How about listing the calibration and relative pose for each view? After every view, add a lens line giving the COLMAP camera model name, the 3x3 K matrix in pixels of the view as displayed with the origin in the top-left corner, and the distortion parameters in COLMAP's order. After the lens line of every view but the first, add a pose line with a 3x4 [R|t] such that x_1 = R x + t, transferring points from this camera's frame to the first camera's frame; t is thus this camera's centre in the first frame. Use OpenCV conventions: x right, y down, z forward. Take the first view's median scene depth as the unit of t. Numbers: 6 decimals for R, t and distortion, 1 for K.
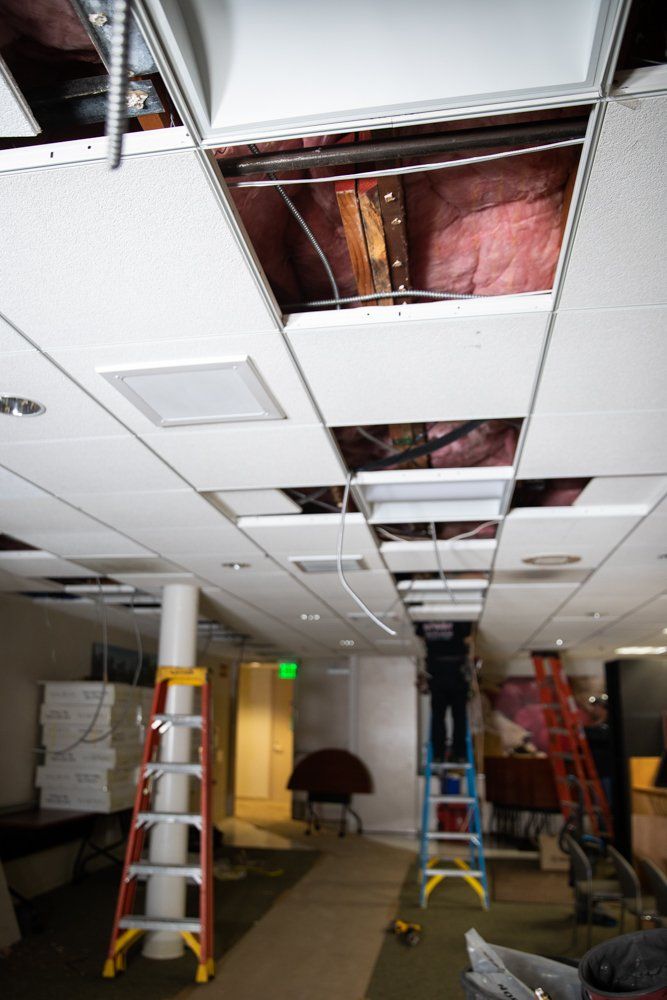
lens RADIAL K [[667.6, 0, 333.5], [0, 667.6, 500.0], [0, 0, 1]] dist [0.016910, -0.005264]
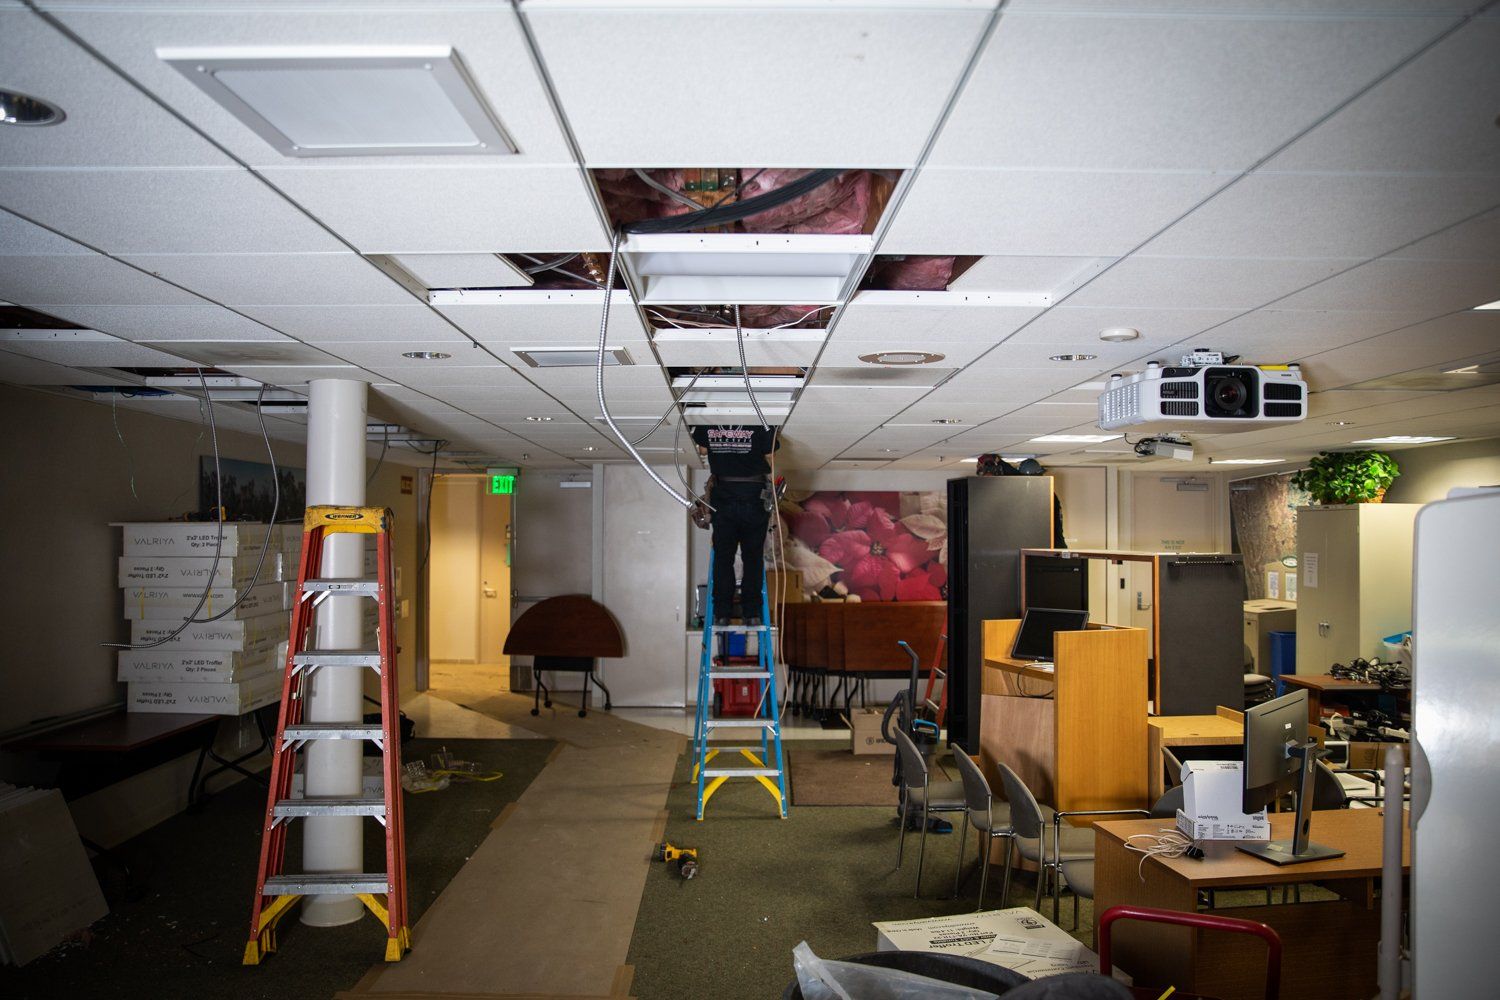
lens RADIAL K [[1127.0, 0, 786.2], [0, 1127.0, 524.2], [0, 0, 1]] dist [-0.042072, 0.079901]
pose [[0.988003, 0.003065, 0.154403, 0.033436], [-0.029641, 0.984978, 0.170117, 0.070044], [-0.151563, -0.172653, 0.973252, -0.144713]]
